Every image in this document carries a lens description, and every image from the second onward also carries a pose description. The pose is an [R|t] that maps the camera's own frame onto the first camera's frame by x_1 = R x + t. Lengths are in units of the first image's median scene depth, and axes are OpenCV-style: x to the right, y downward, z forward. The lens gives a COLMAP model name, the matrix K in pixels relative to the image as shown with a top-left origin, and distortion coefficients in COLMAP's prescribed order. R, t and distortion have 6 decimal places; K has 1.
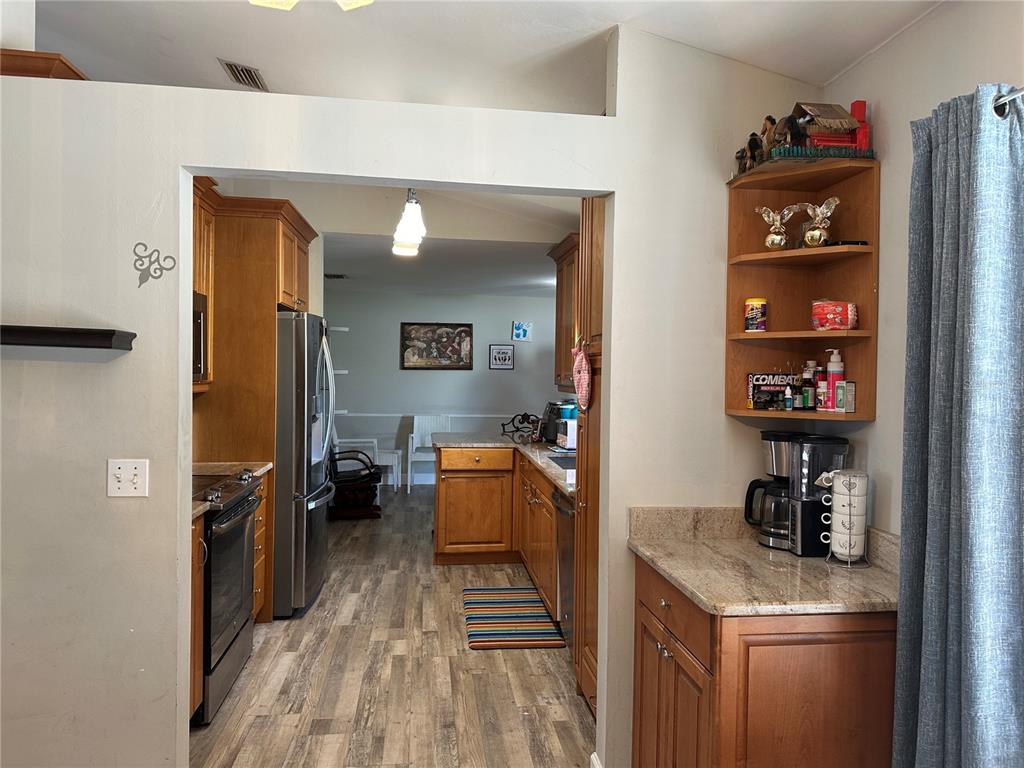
lens RADIAL K [[718.2, 0, 524.1], [0, 718.2, 380.0], [0, 0, 1]] dist [0.072666, -0.086962]
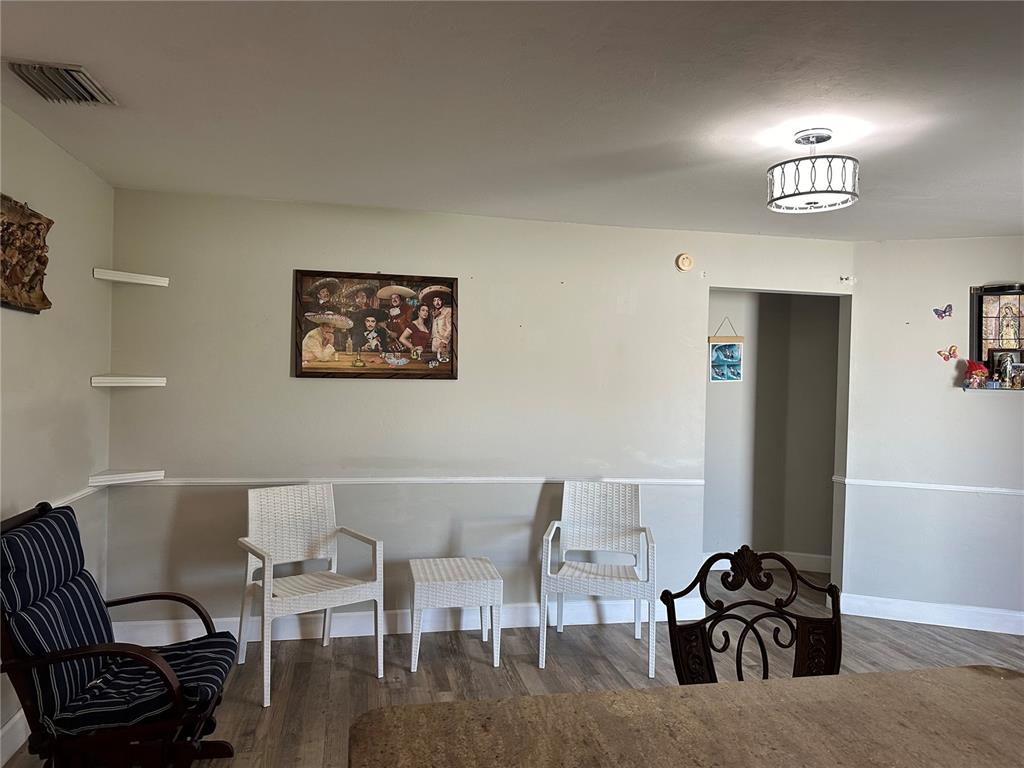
lens RADIAL K [[718.2, 0, 509.9], [0, 718.2, 379.3], [0, 0, 1]] dist [0.072666, -0.086962]
pose [[0.995650, 0.008700, 0.092760, -0.169312], [-0.007445, 0.999876, -0.013865, -0.017295], [-0.092869, 0.013114, 0.995592, 1.147326]]
